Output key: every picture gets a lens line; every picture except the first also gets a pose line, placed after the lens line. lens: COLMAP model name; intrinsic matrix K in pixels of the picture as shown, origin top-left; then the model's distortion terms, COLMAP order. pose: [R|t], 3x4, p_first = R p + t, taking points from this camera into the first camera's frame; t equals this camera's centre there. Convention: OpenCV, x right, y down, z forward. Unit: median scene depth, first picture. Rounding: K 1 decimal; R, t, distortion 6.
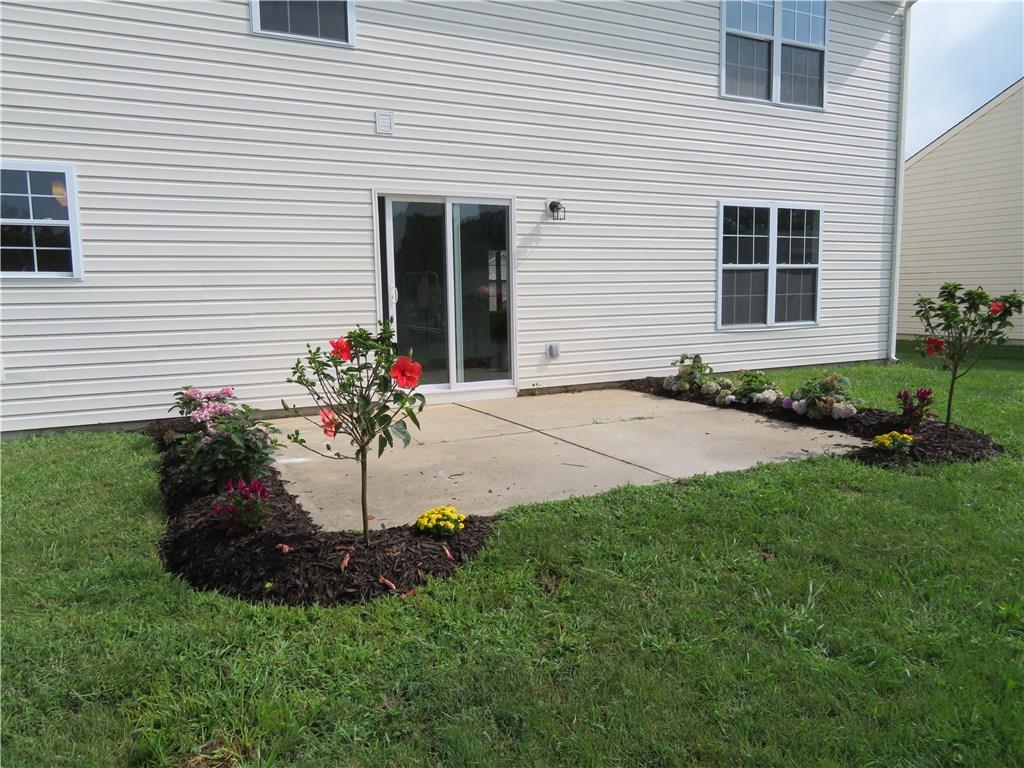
lens RADIAL K [[733.8, 0, 512.0], [0, 733.8, 384.0], [0, 0, 1]] dist [-0.001964, 0.002094]
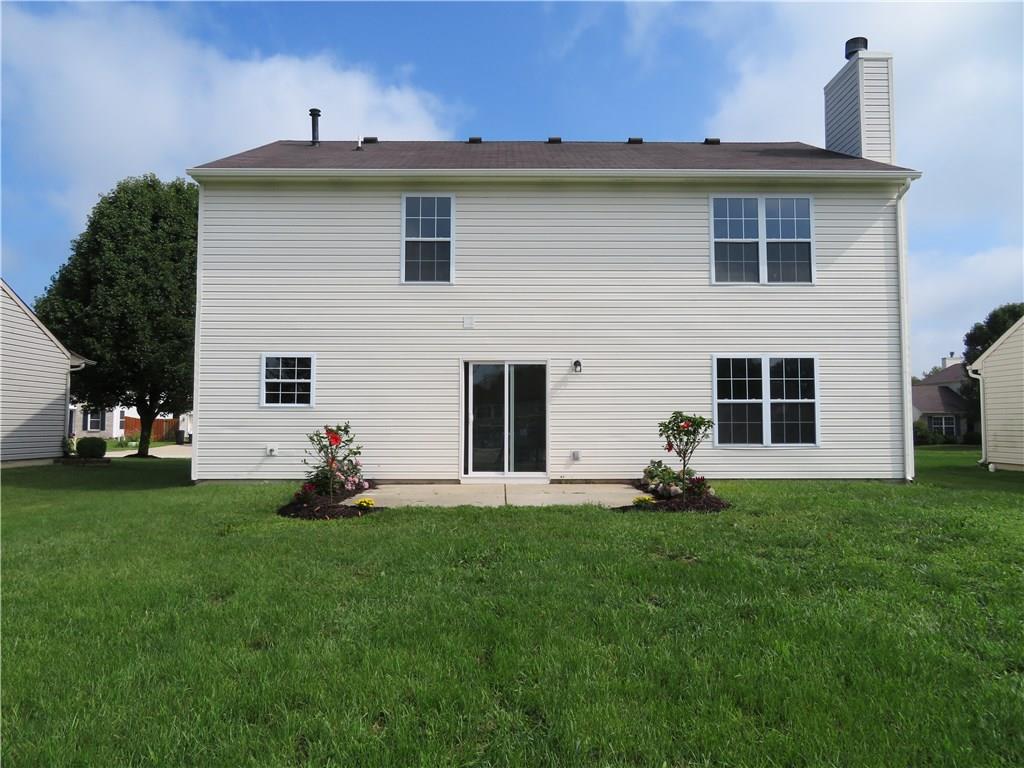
lens RADIAL K [[733.8, 0, 512.0], [0, 733.8, 384.0], [0, 0, 1]] dist [-0.001964, 0.002094]
pose [[0.896420, -0.006674, -0.443155, 0.550973], [-0.069872, 0.985255, -0.156177, 0.050627], [0.437663, 0.170964, 0.882736, -0.392904]]
